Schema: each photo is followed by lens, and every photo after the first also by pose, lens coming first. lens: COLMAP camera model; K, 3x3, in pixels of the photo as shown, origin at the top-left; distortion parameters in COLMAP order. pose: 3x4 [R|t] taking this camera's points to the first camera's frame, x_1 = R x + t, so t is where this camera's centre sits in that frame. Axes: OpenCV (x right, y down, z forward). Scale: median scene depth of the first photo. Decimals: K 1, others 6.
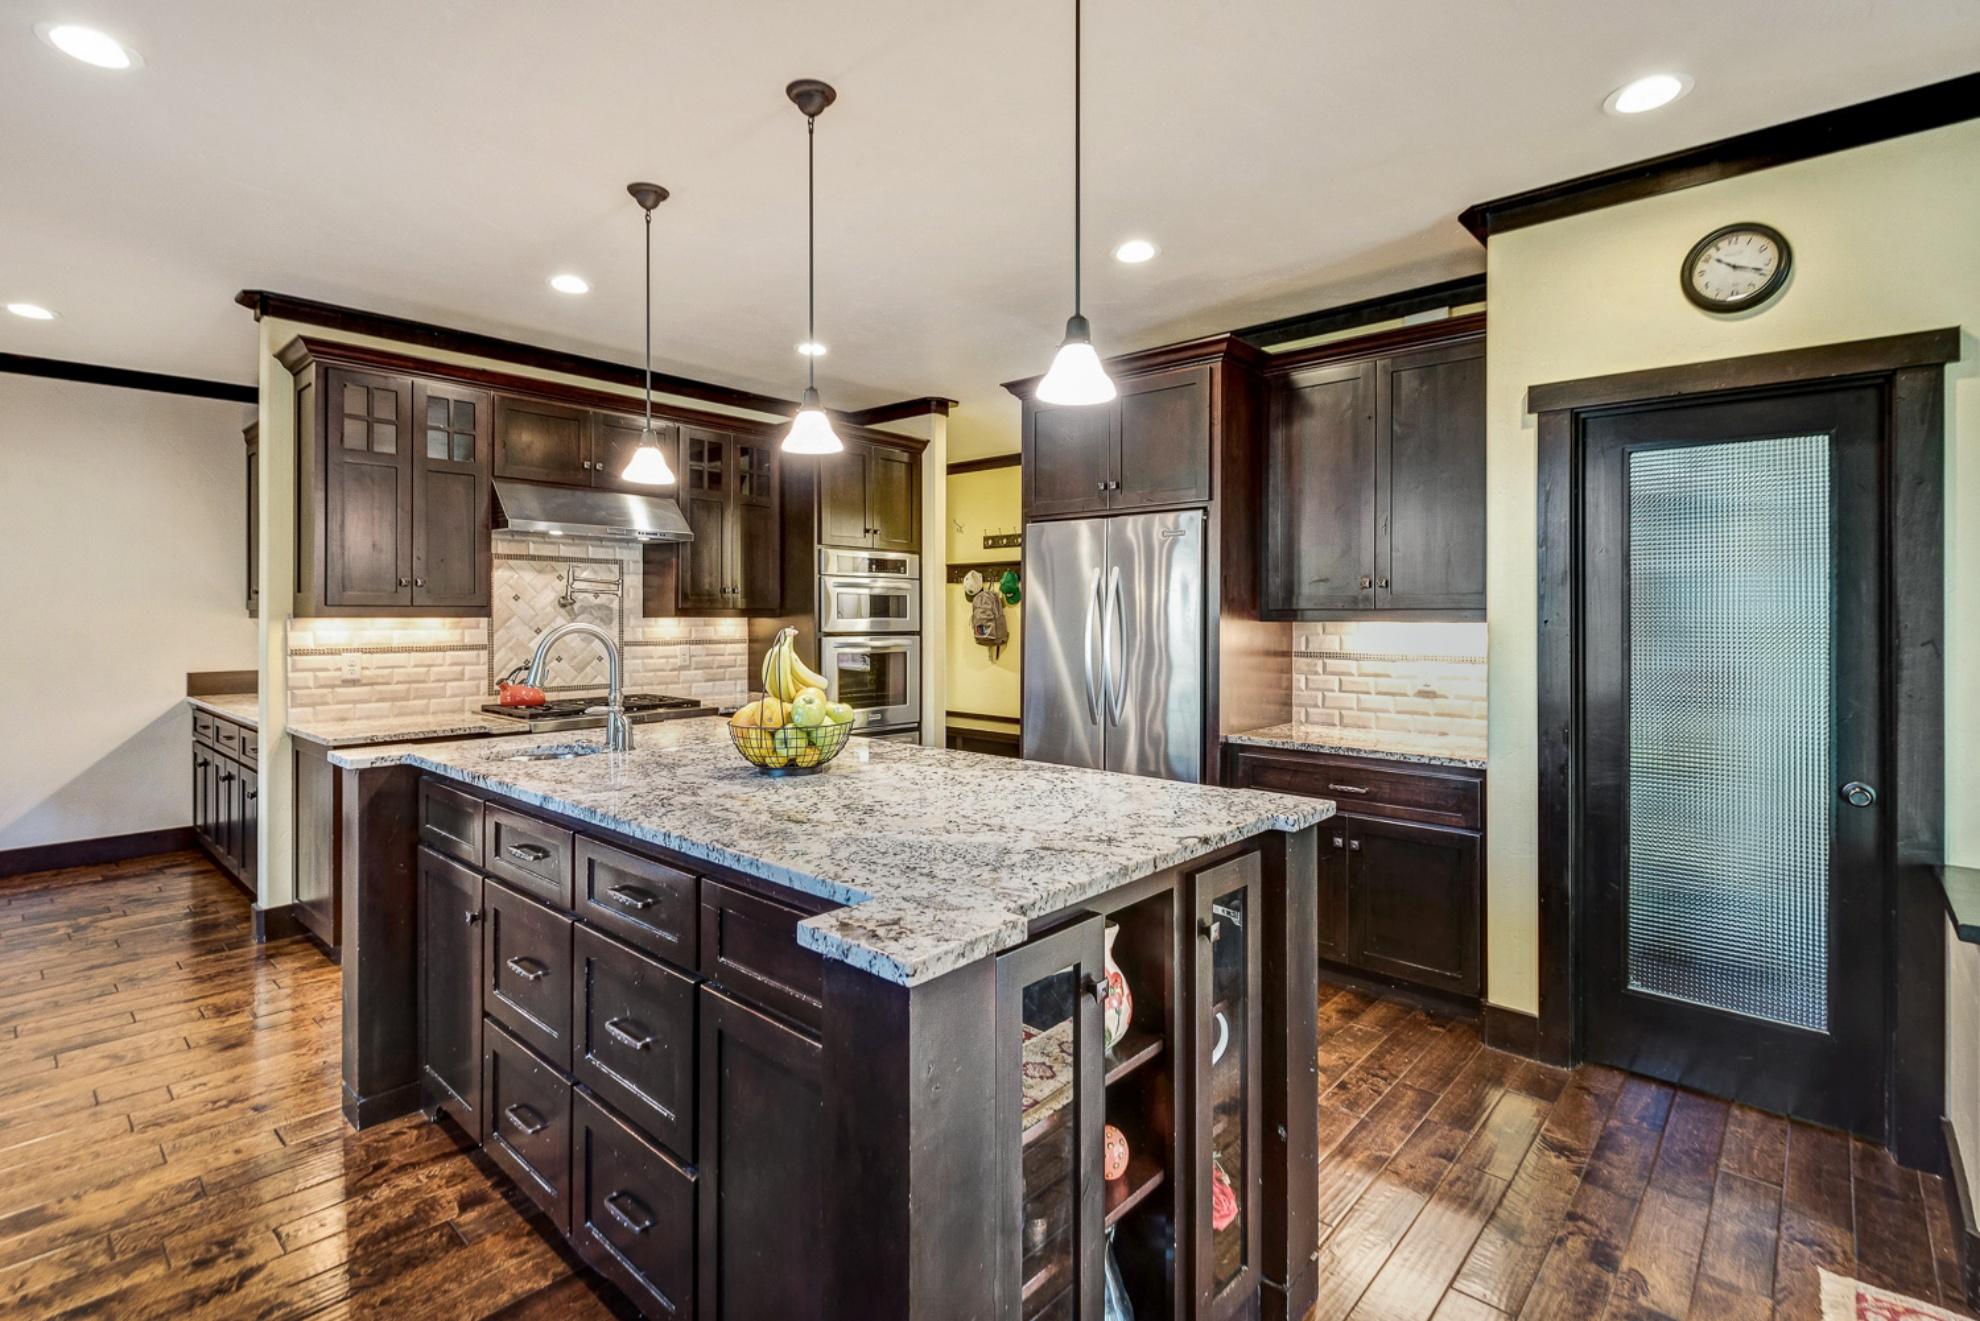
lens RADIAL K [[951.0, 0, 968.9], [0, 951.0, 619.6], [0, 0, 1]] dist [0.032873, -0.017373]
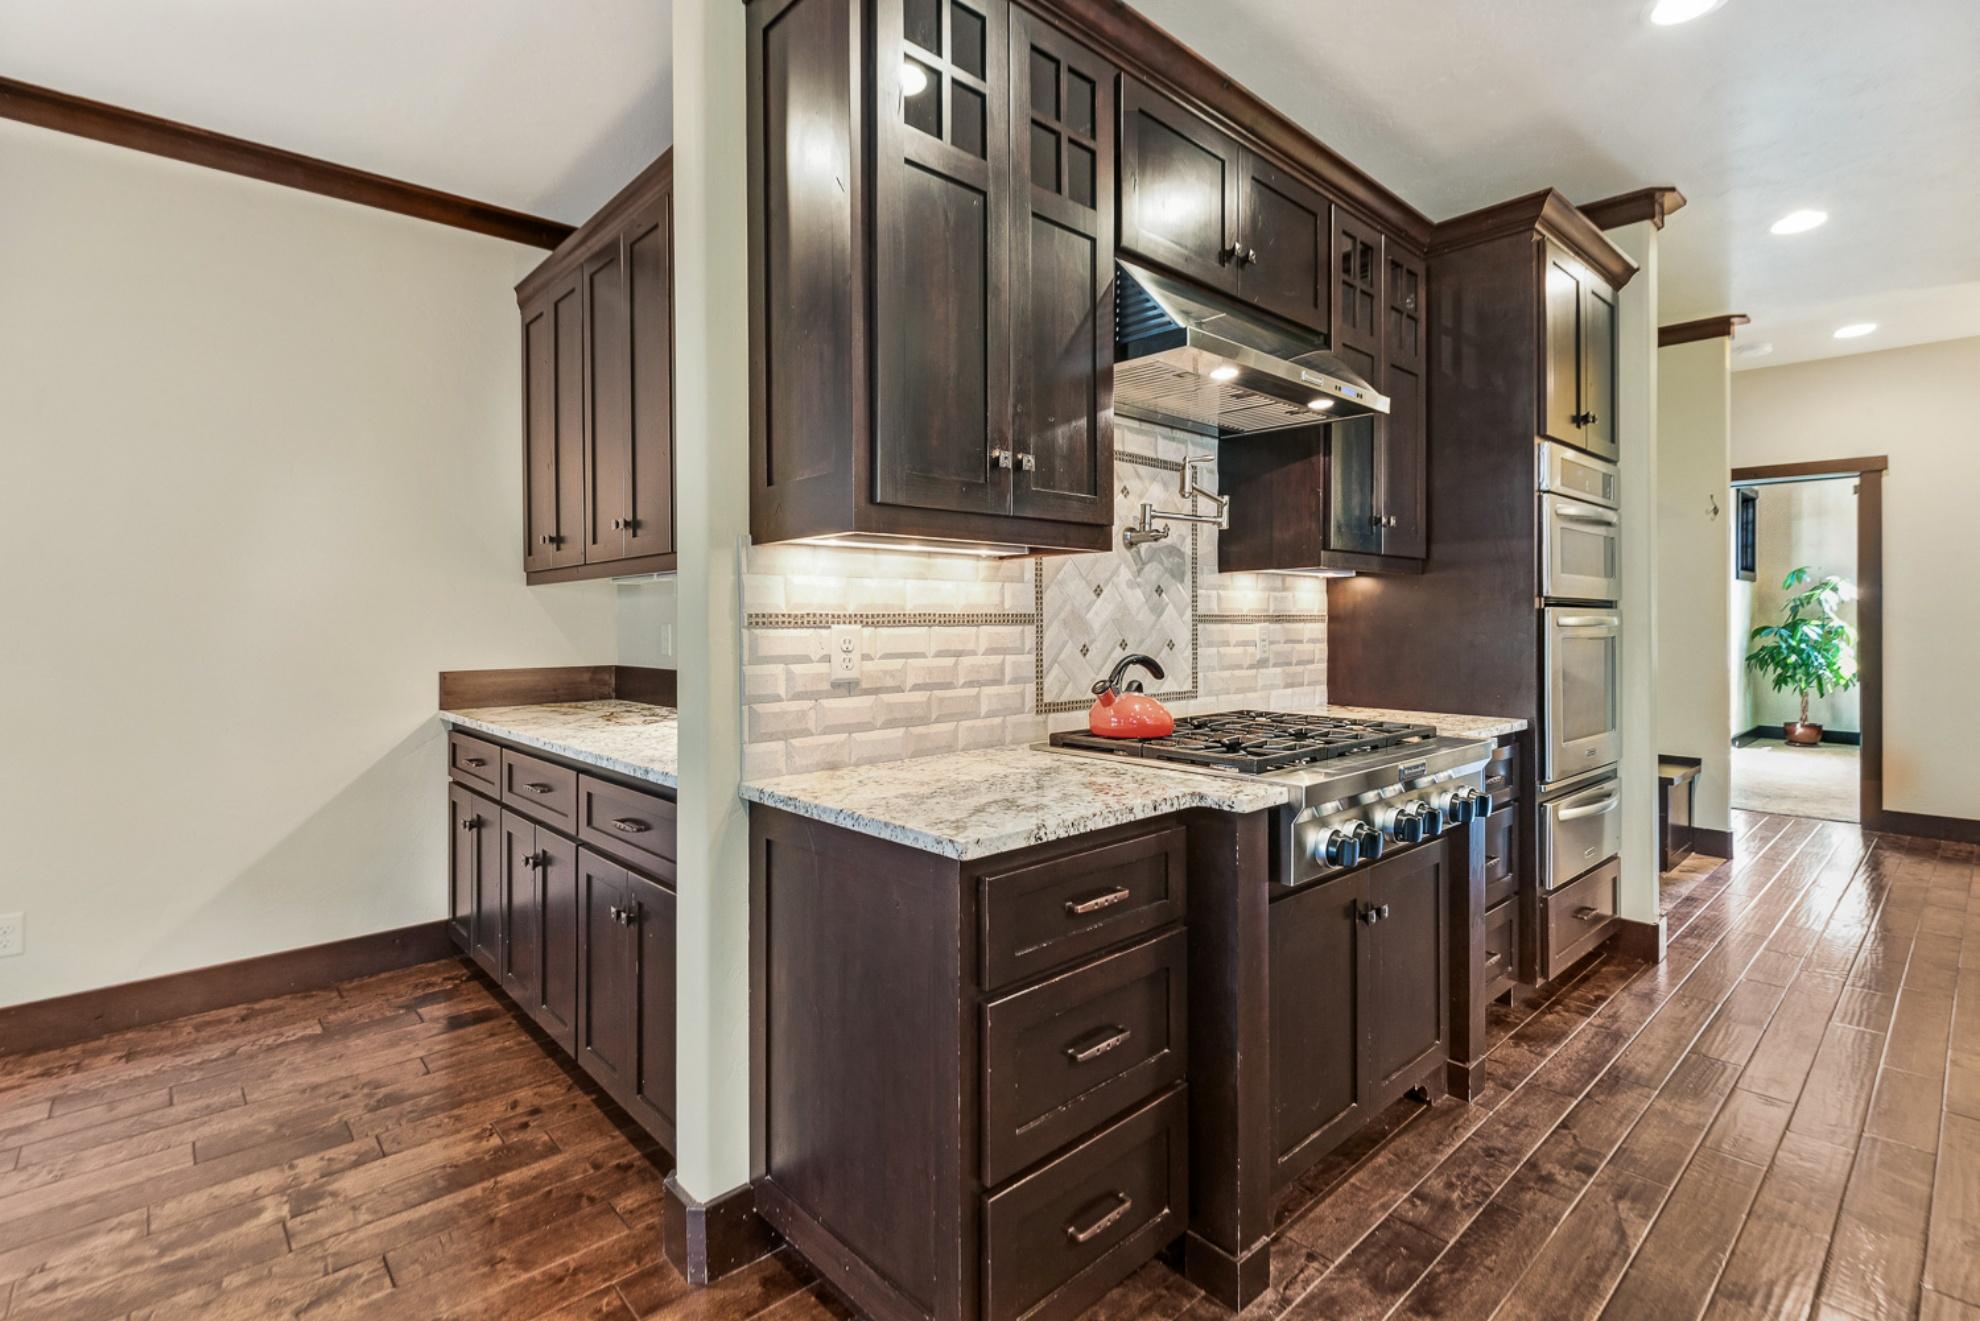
lens RADIAL K [[912.5, 0, 977.1], [0, 912.5, 634.5], [0, 0, 1]] dist [0.056954, -0.042893]
pose [[0.997441, -0.002275, -0.071453, -0.505583], [0.002828, 0.999967, 0.007643, 0.033730], [0.071433, -0.007826, 0.997415, 0.517518]]
